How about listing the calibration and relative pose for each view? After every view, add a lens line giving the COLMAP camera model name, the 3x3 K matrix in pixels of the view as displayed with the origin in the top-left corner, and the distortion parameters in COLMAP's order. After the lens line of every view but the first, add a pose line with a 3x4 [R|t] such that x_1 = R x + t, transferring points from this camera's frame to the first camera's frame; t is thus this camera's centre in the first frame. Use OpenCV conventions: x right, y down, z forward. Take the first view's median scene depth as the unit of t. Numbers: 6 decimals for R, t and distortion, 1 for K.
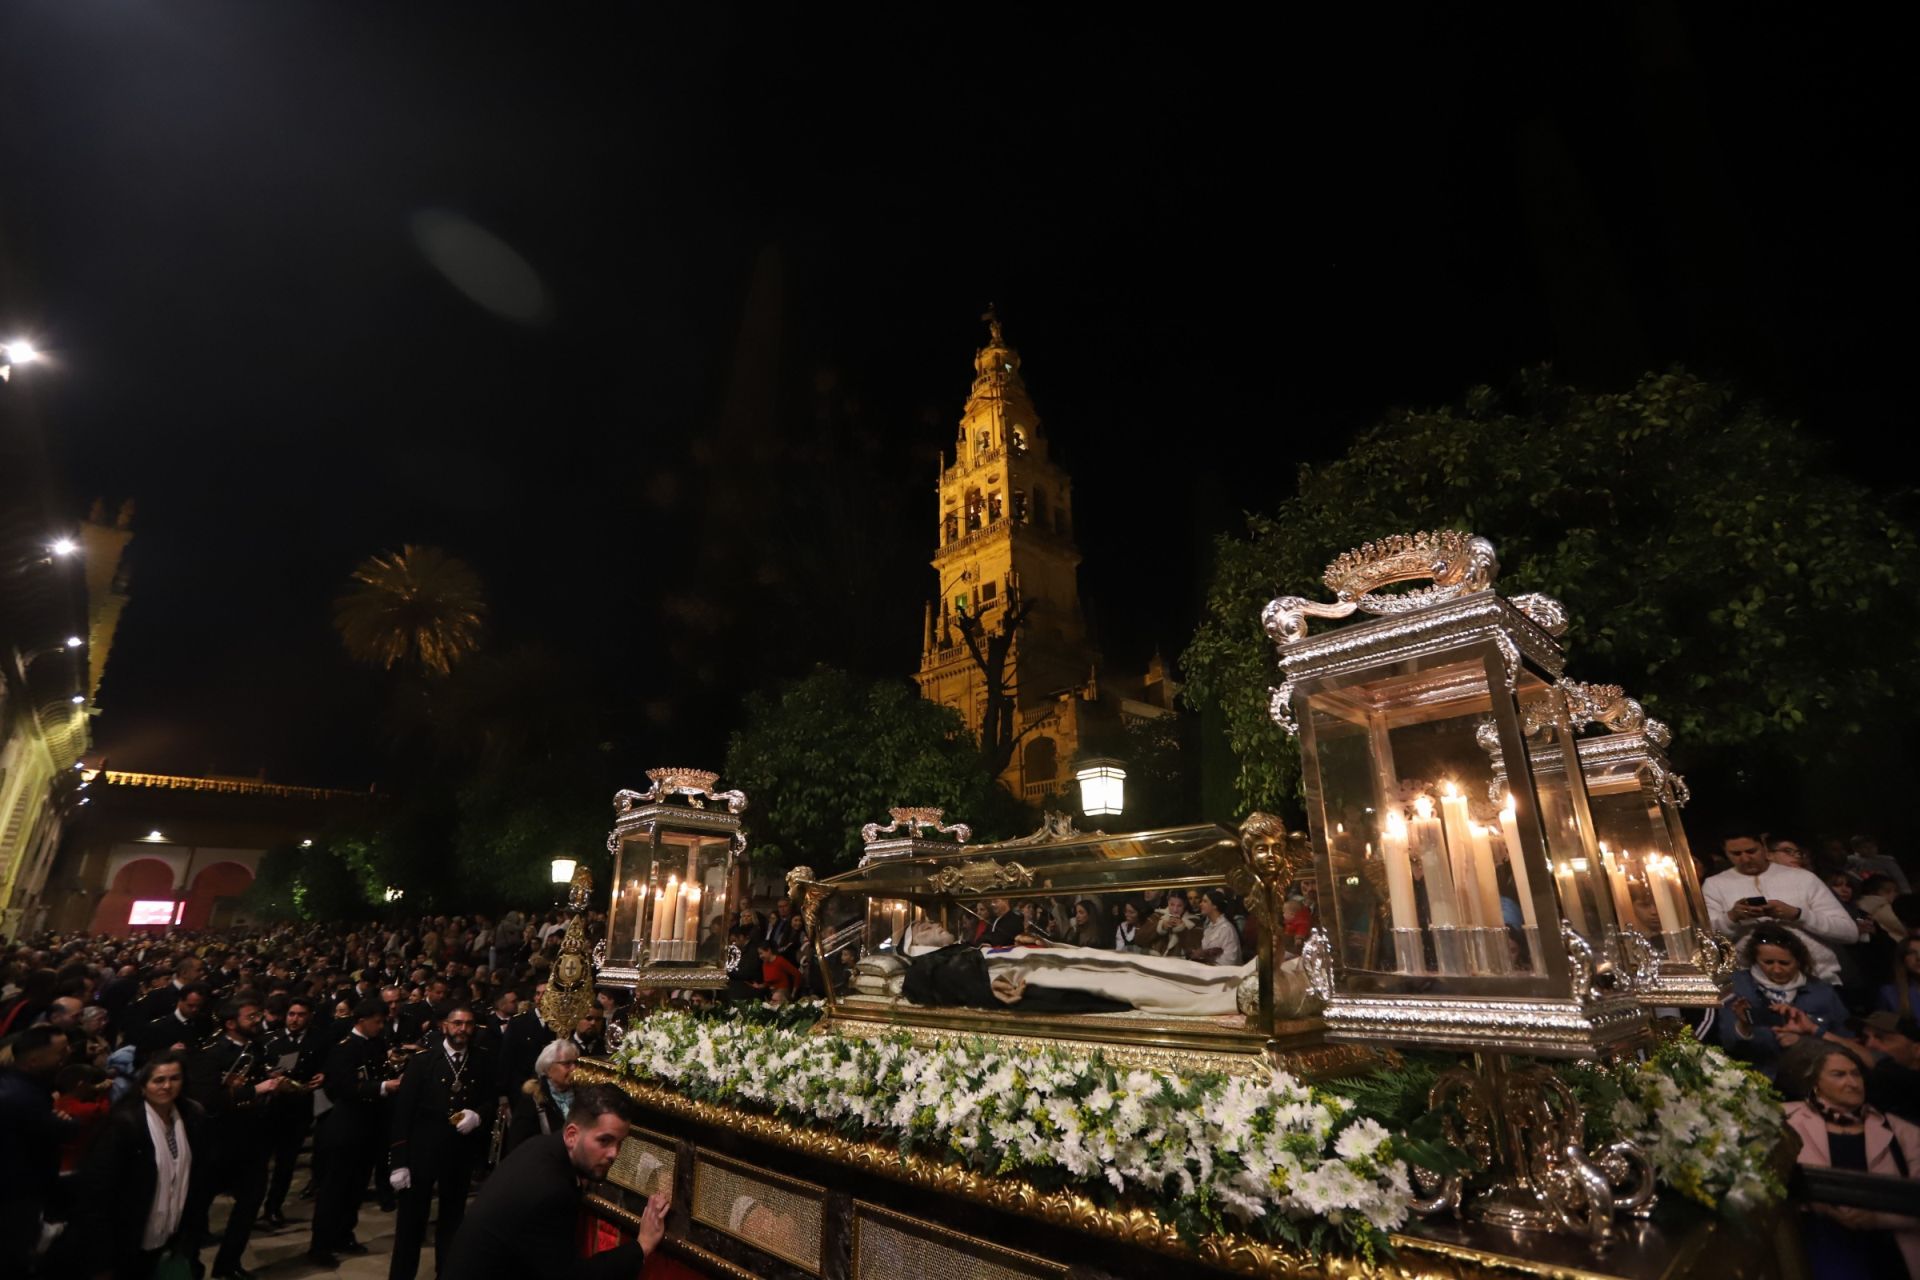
lens RADIAL K [[884.2, 0, 947.3], [0, 884.2, 620.0], [0, 0, 1]] dist [-0.038292, 0.014301]
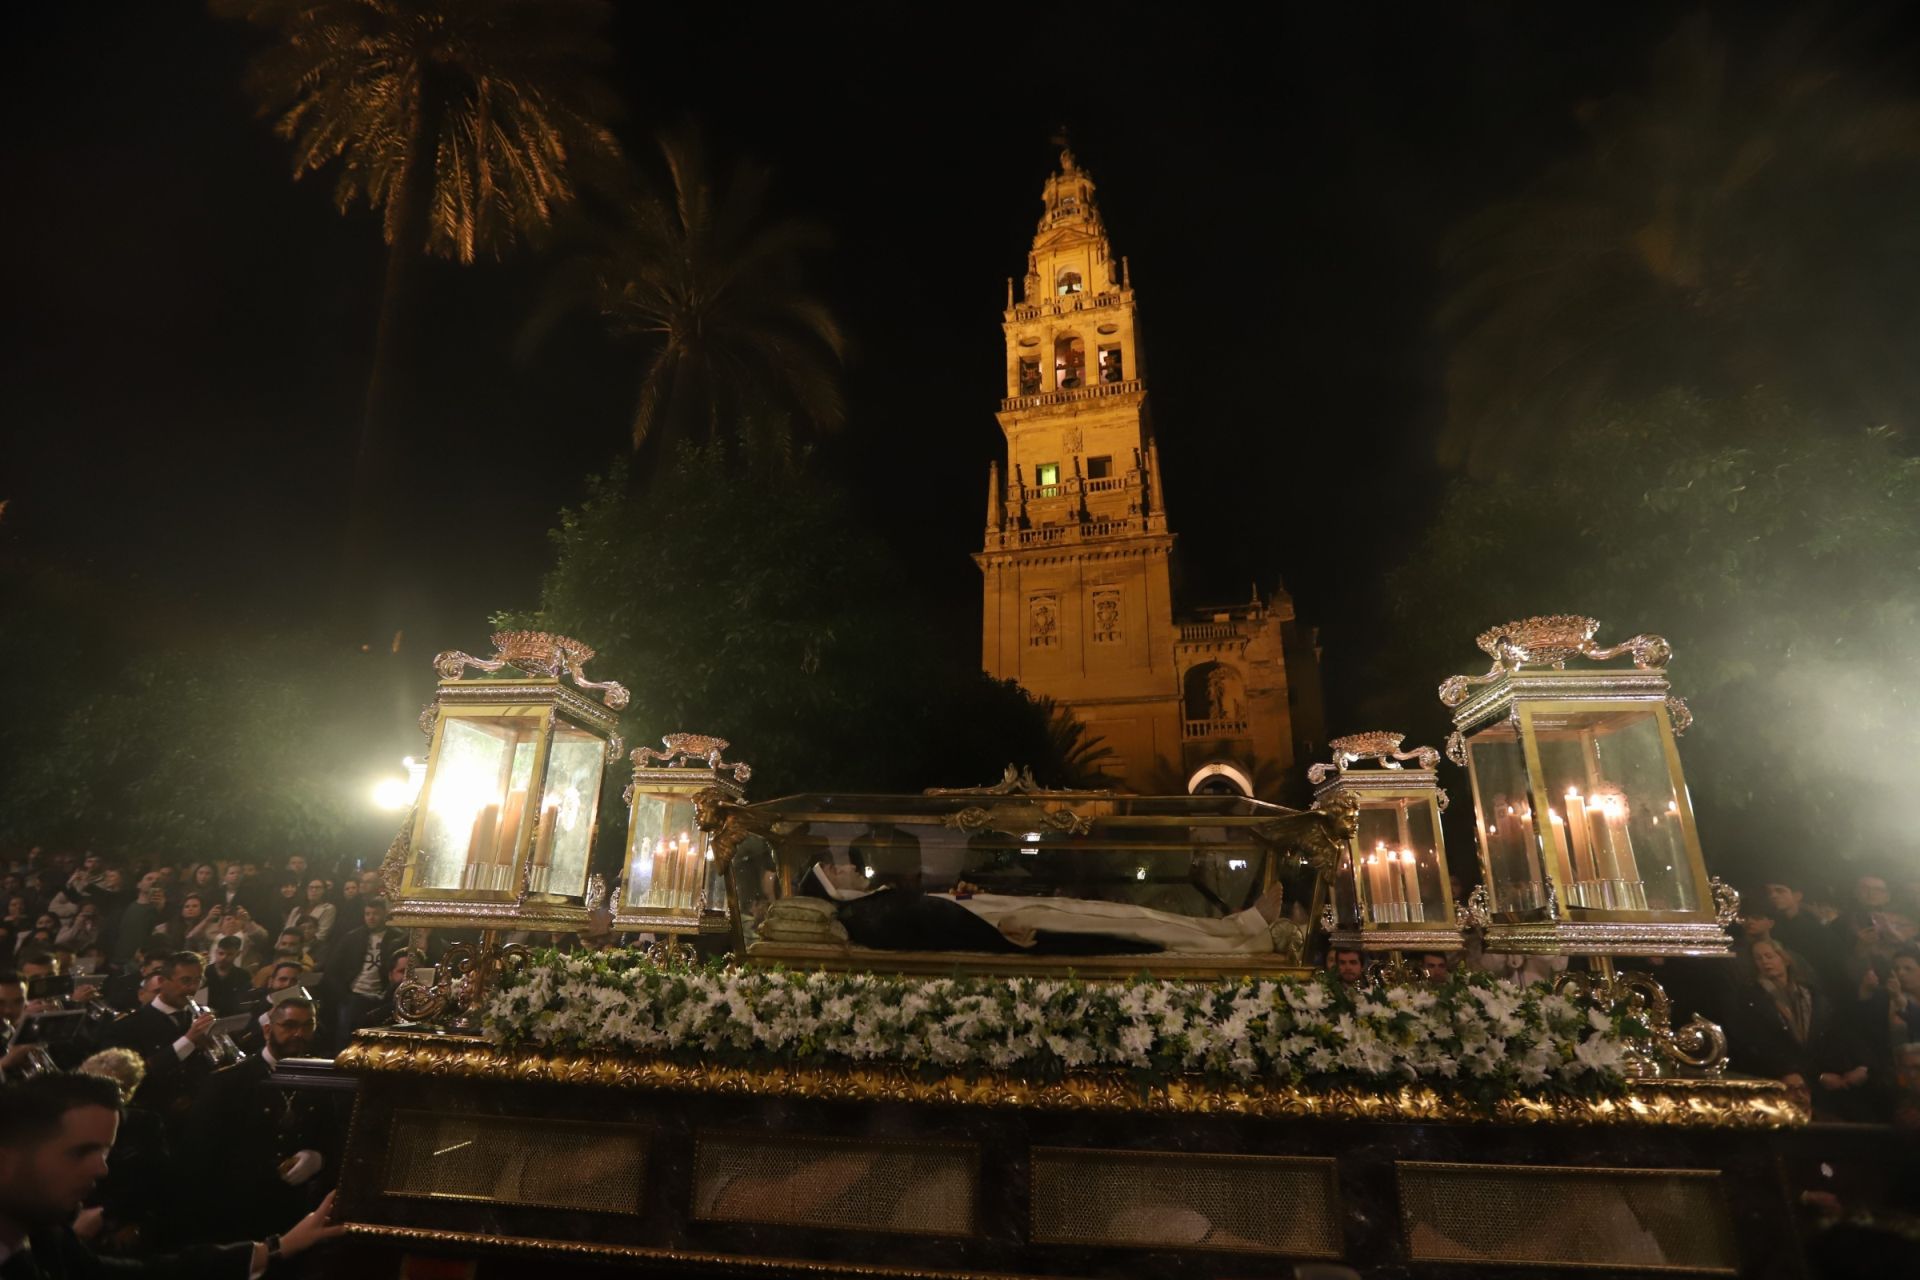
lens RADIAL K [[884.2, 0, 965.2], [0, 884.2, 629.2], [0, 0, 1]] dist [-0.038292, 0.014301]
pose [[0.861073, 0.178135, 0.476258, -0.924348], [-0.191886, 0.981212, -0.020075, 0.336397], [-0.470886, -0.074101, 0.879077, 0.908895]]
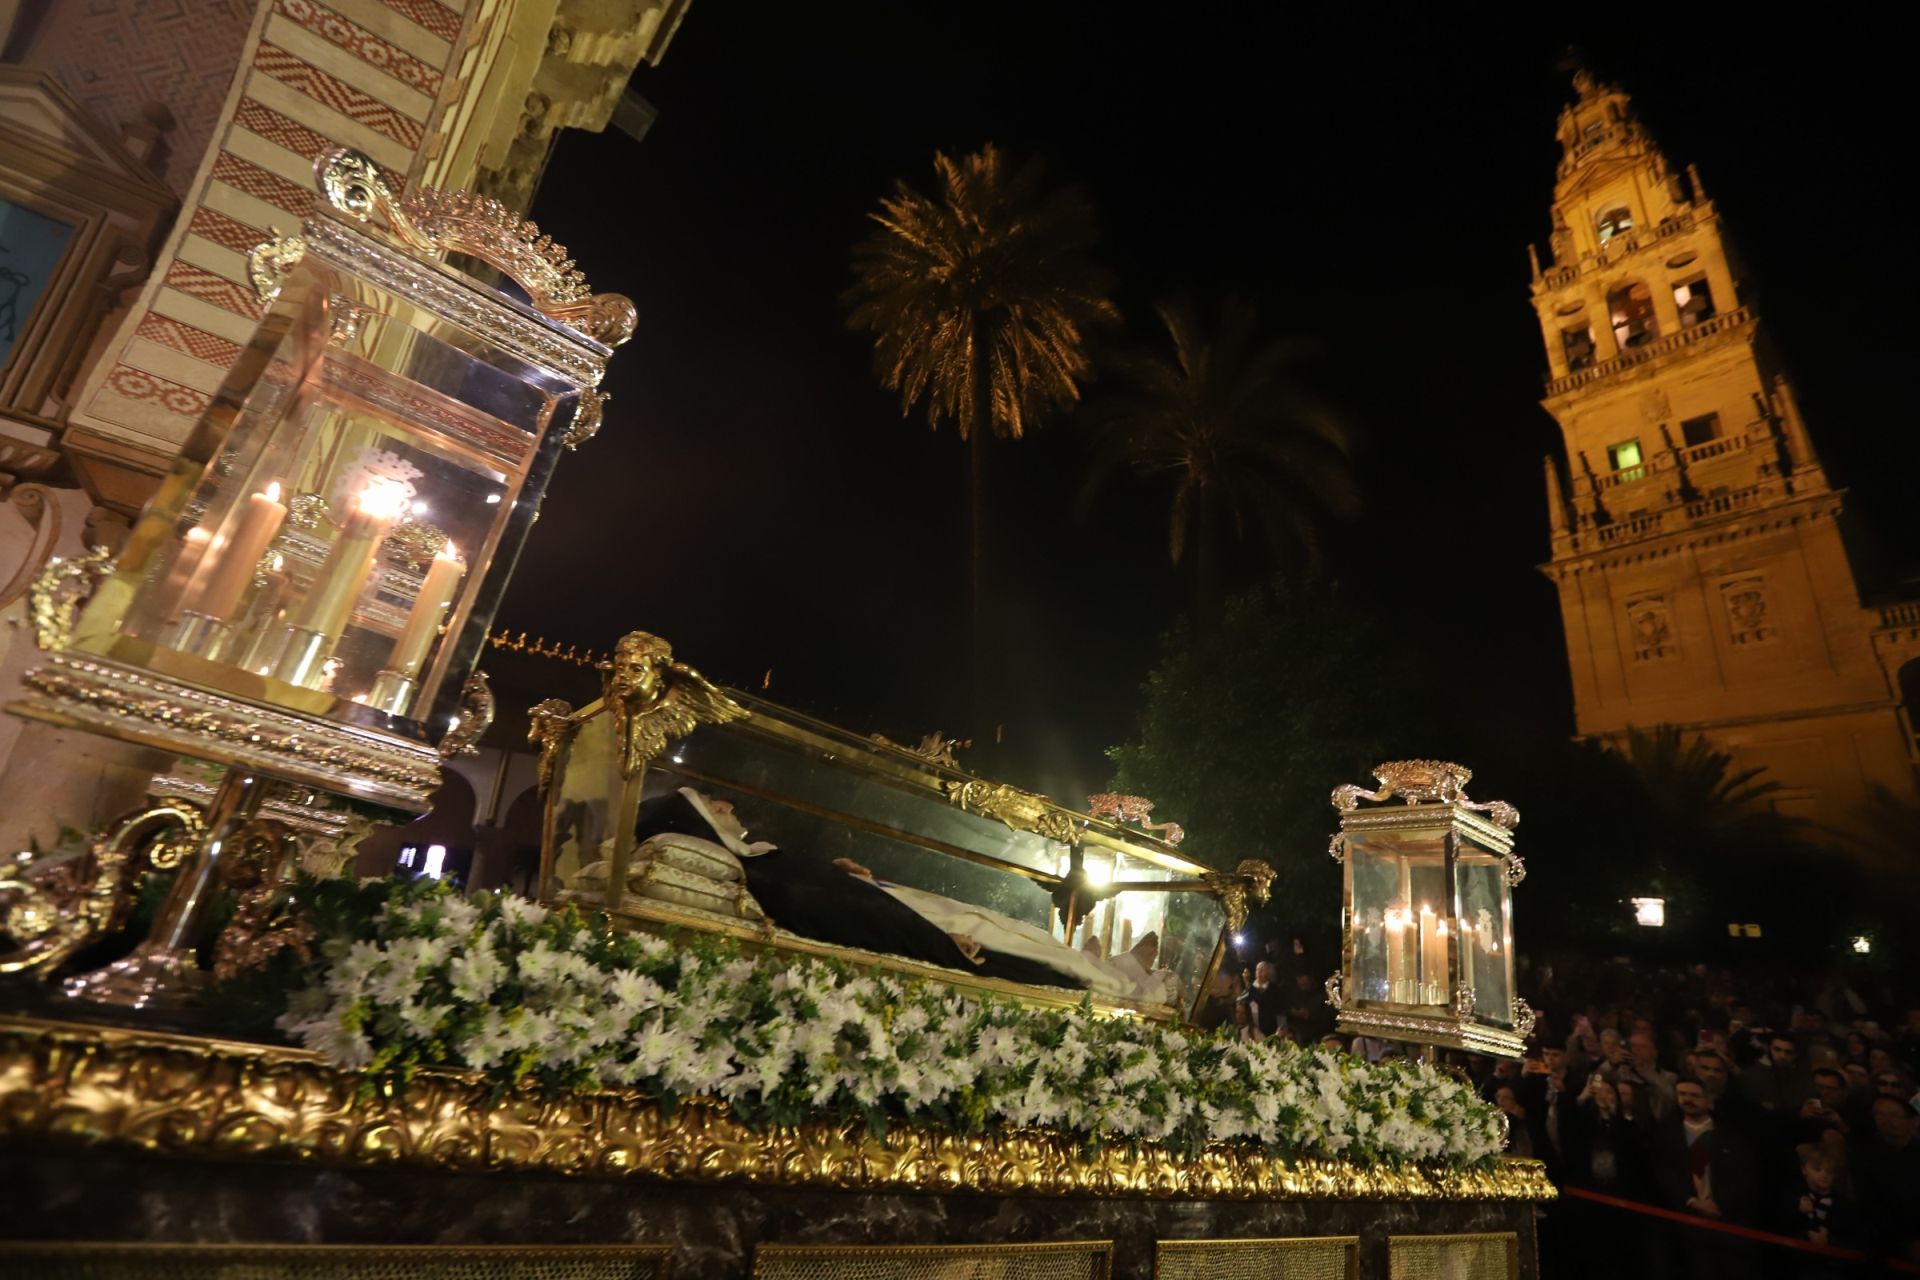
lens RADIAL K [[884.2, 0, 959.2], [0, 884.2, 639.0], [0, 0, 1]] dist [-0.038292, 0.014301]
pose [[0.994052, 0.044591, -0.099356, -0.951196], [-0.043566, 0.998973, 0.012459, 0.304773], [0.099809, -0.008056, 0.994974, 0.838778]]
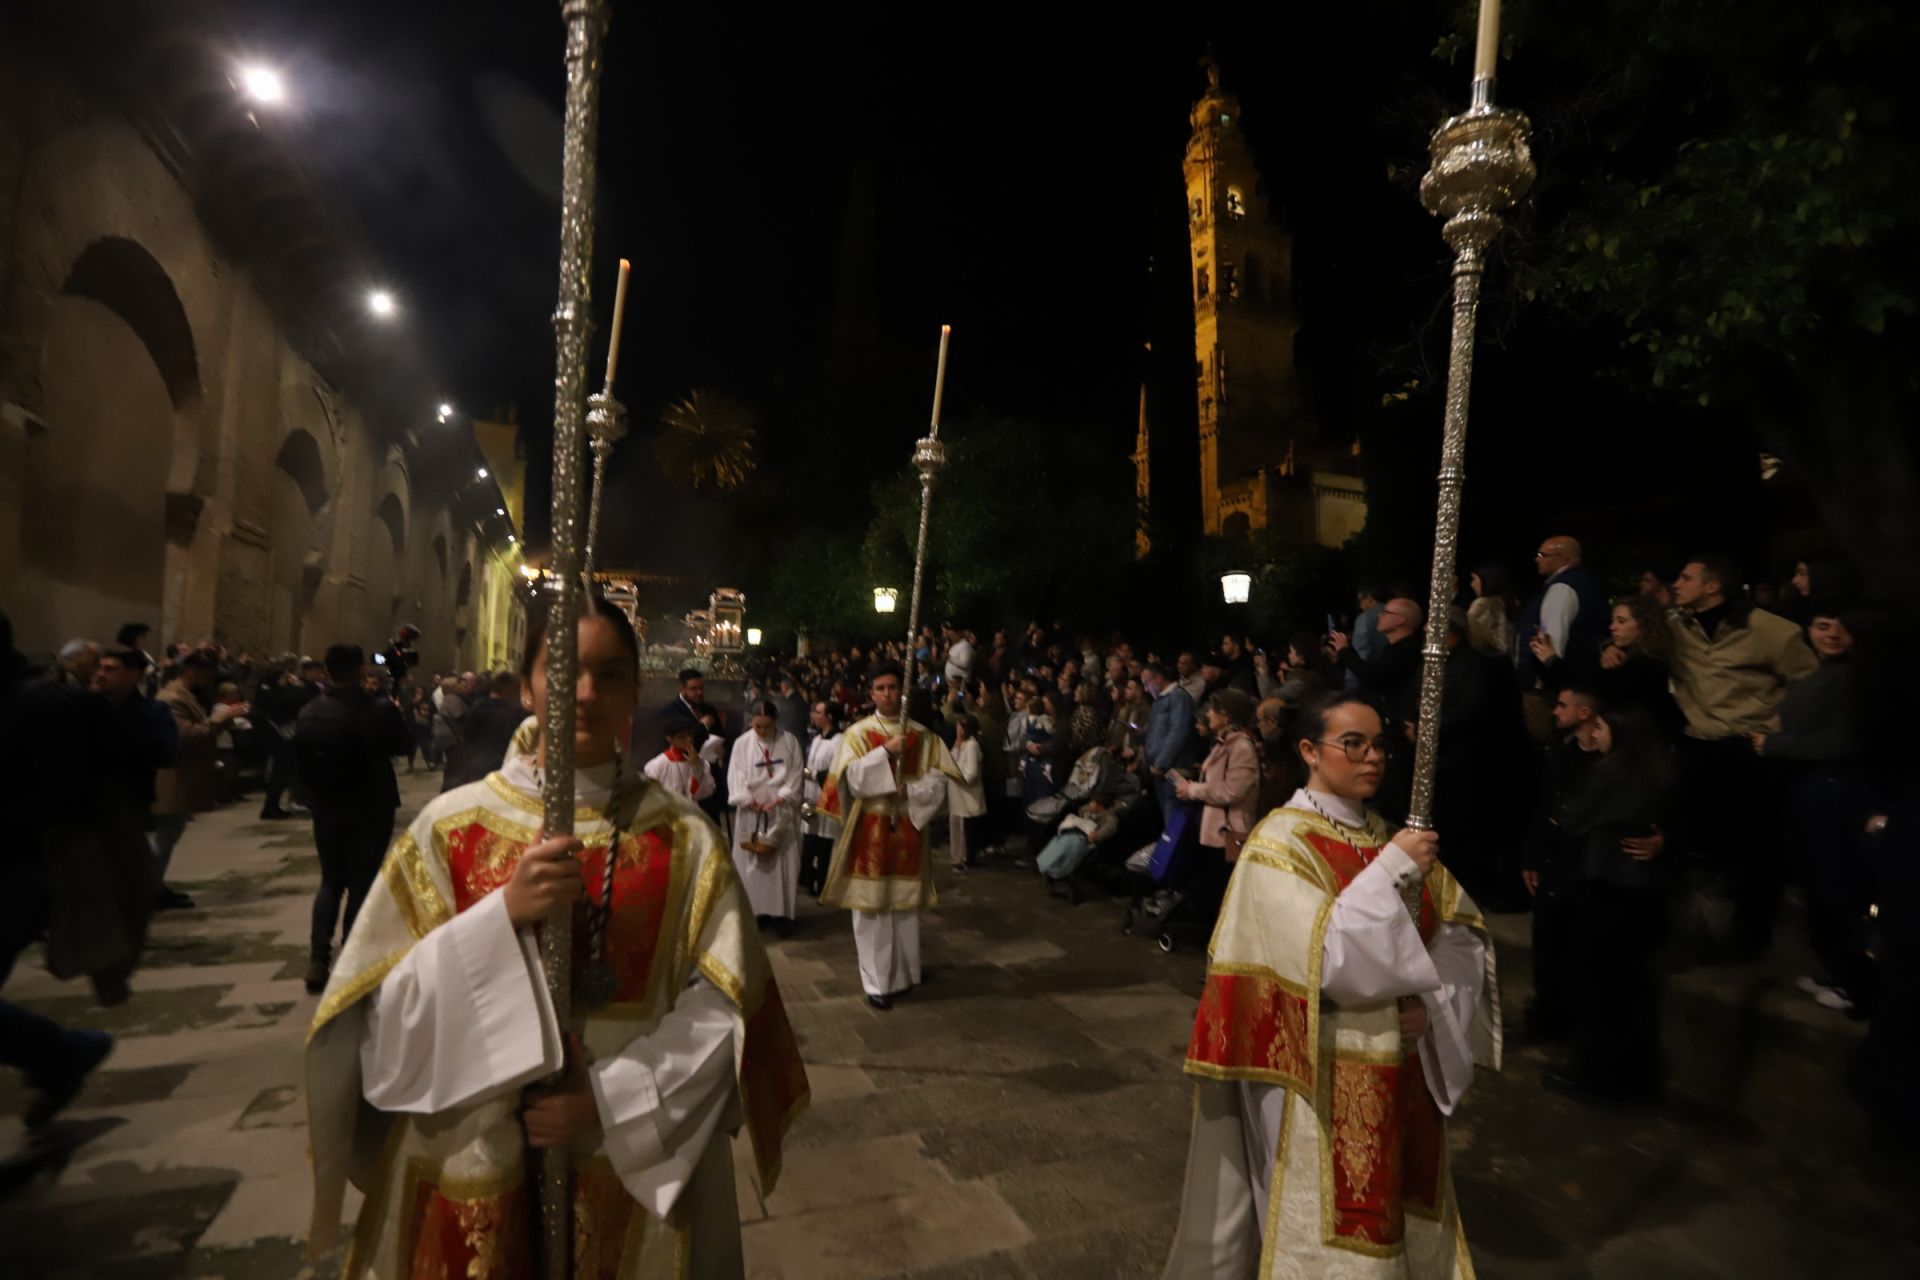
lens RADIAL K [[884.2, 0, 952.9], [0, 884.2, 630.4], [0, 0, 1]] dist [-0.038292, 0.014301]
pose [[0.942907, -0.002236, -0.333050, 0.285688], [0.093206, 0.961794, 0.257421, -0.076008], [0.319750, -0.273766, 0.907090, -0.245107]]
